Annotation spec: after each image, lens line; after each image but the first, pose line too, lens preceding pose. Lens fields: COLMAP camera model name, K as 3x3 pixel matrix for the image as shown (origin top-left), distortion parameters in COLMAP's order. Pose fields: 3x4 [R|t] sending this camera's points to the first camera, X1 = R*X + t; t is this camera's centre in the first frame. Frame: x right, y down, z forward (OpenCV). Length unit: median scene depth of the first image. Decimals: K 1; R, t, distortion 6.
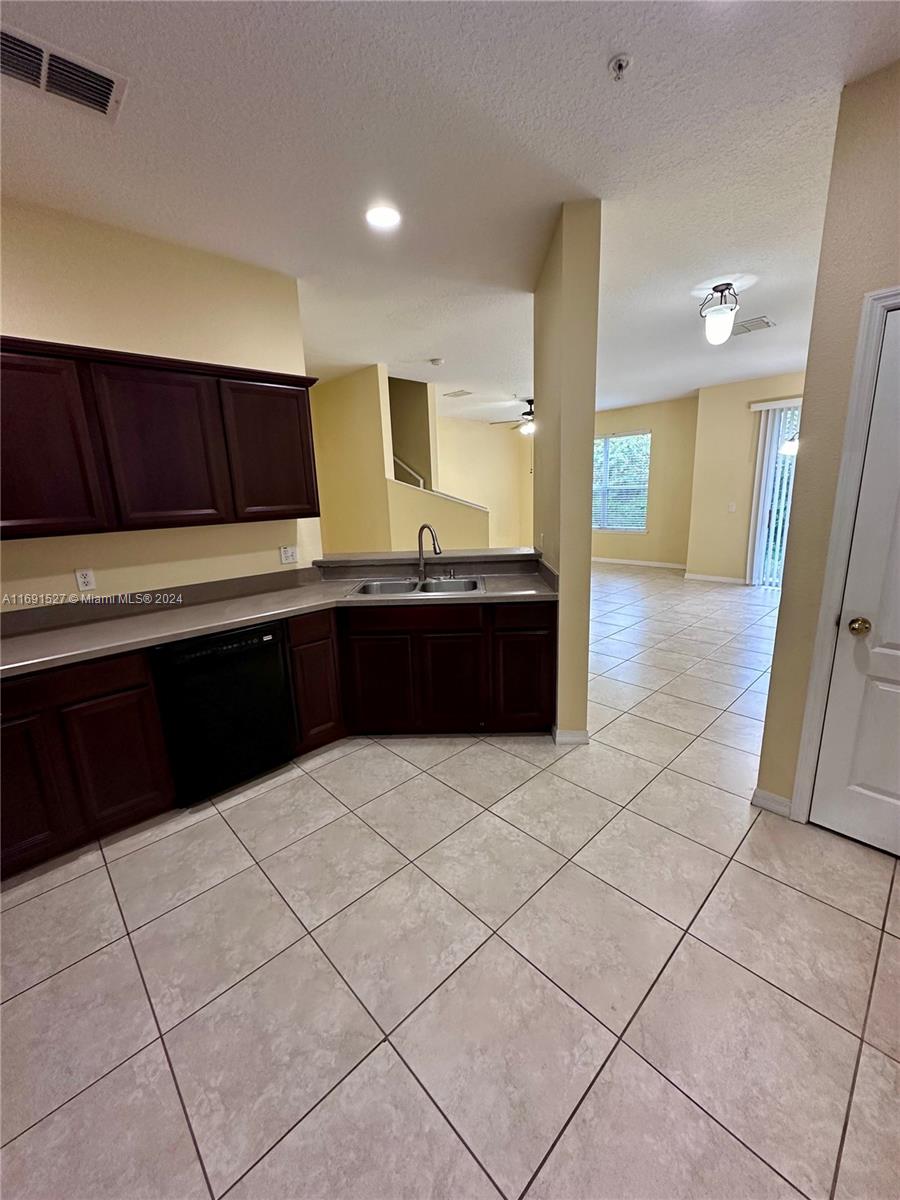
lens RADIAL K [[475.9, 0, 450.6], [0, 475.9, 598.1], [0, 0, 1]] dist [-0.002470, -0.000009]
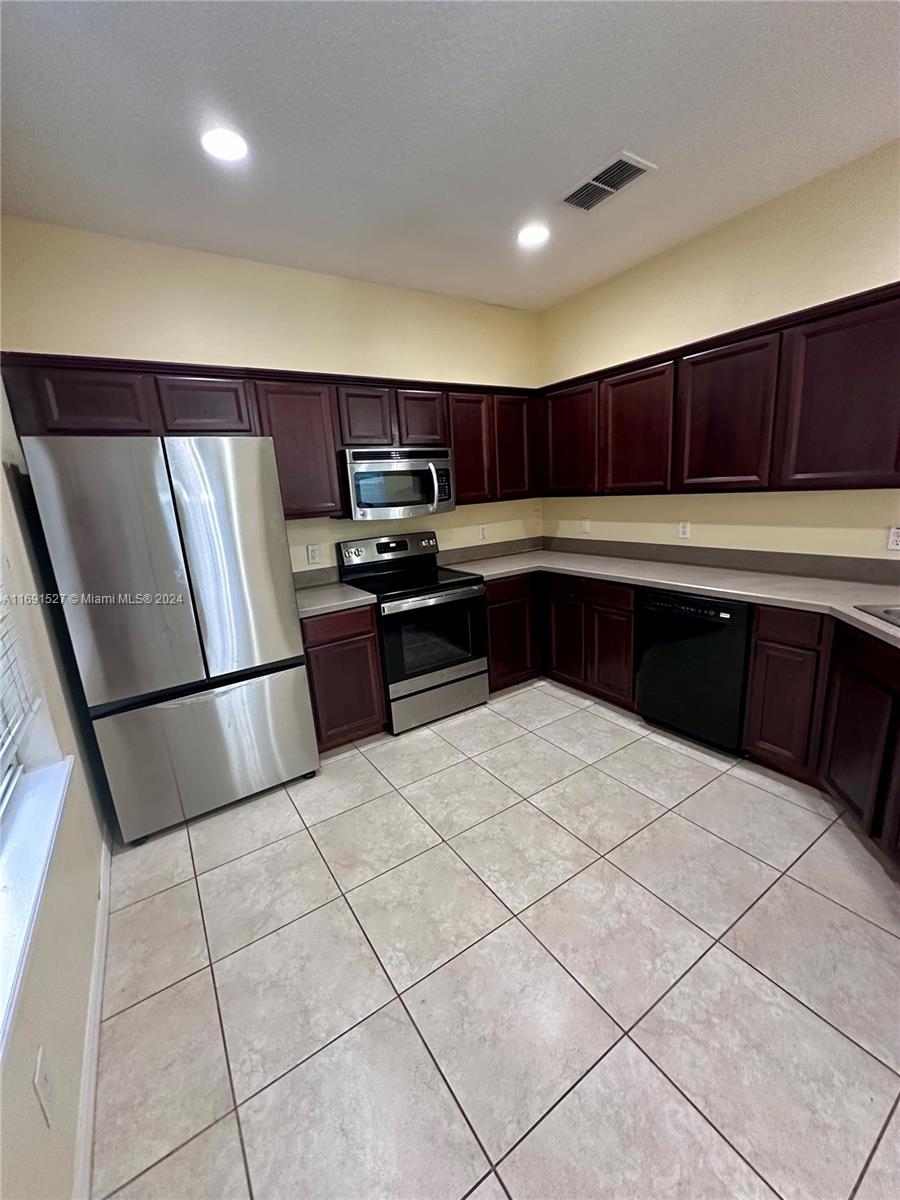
lens RADIAL K [[475.9, 0, 450.6], [0, 475.9, 598.1], [0, 0, 1]] dist [-0.002470, -0.000009]
pose [[-0.172655, 0.267288, -0.948023, 0.695123], [-0.147523, 0.944604, 0.293191, -0.169923], [0.973872, 0.190476, -0.123659, 0.663786]]
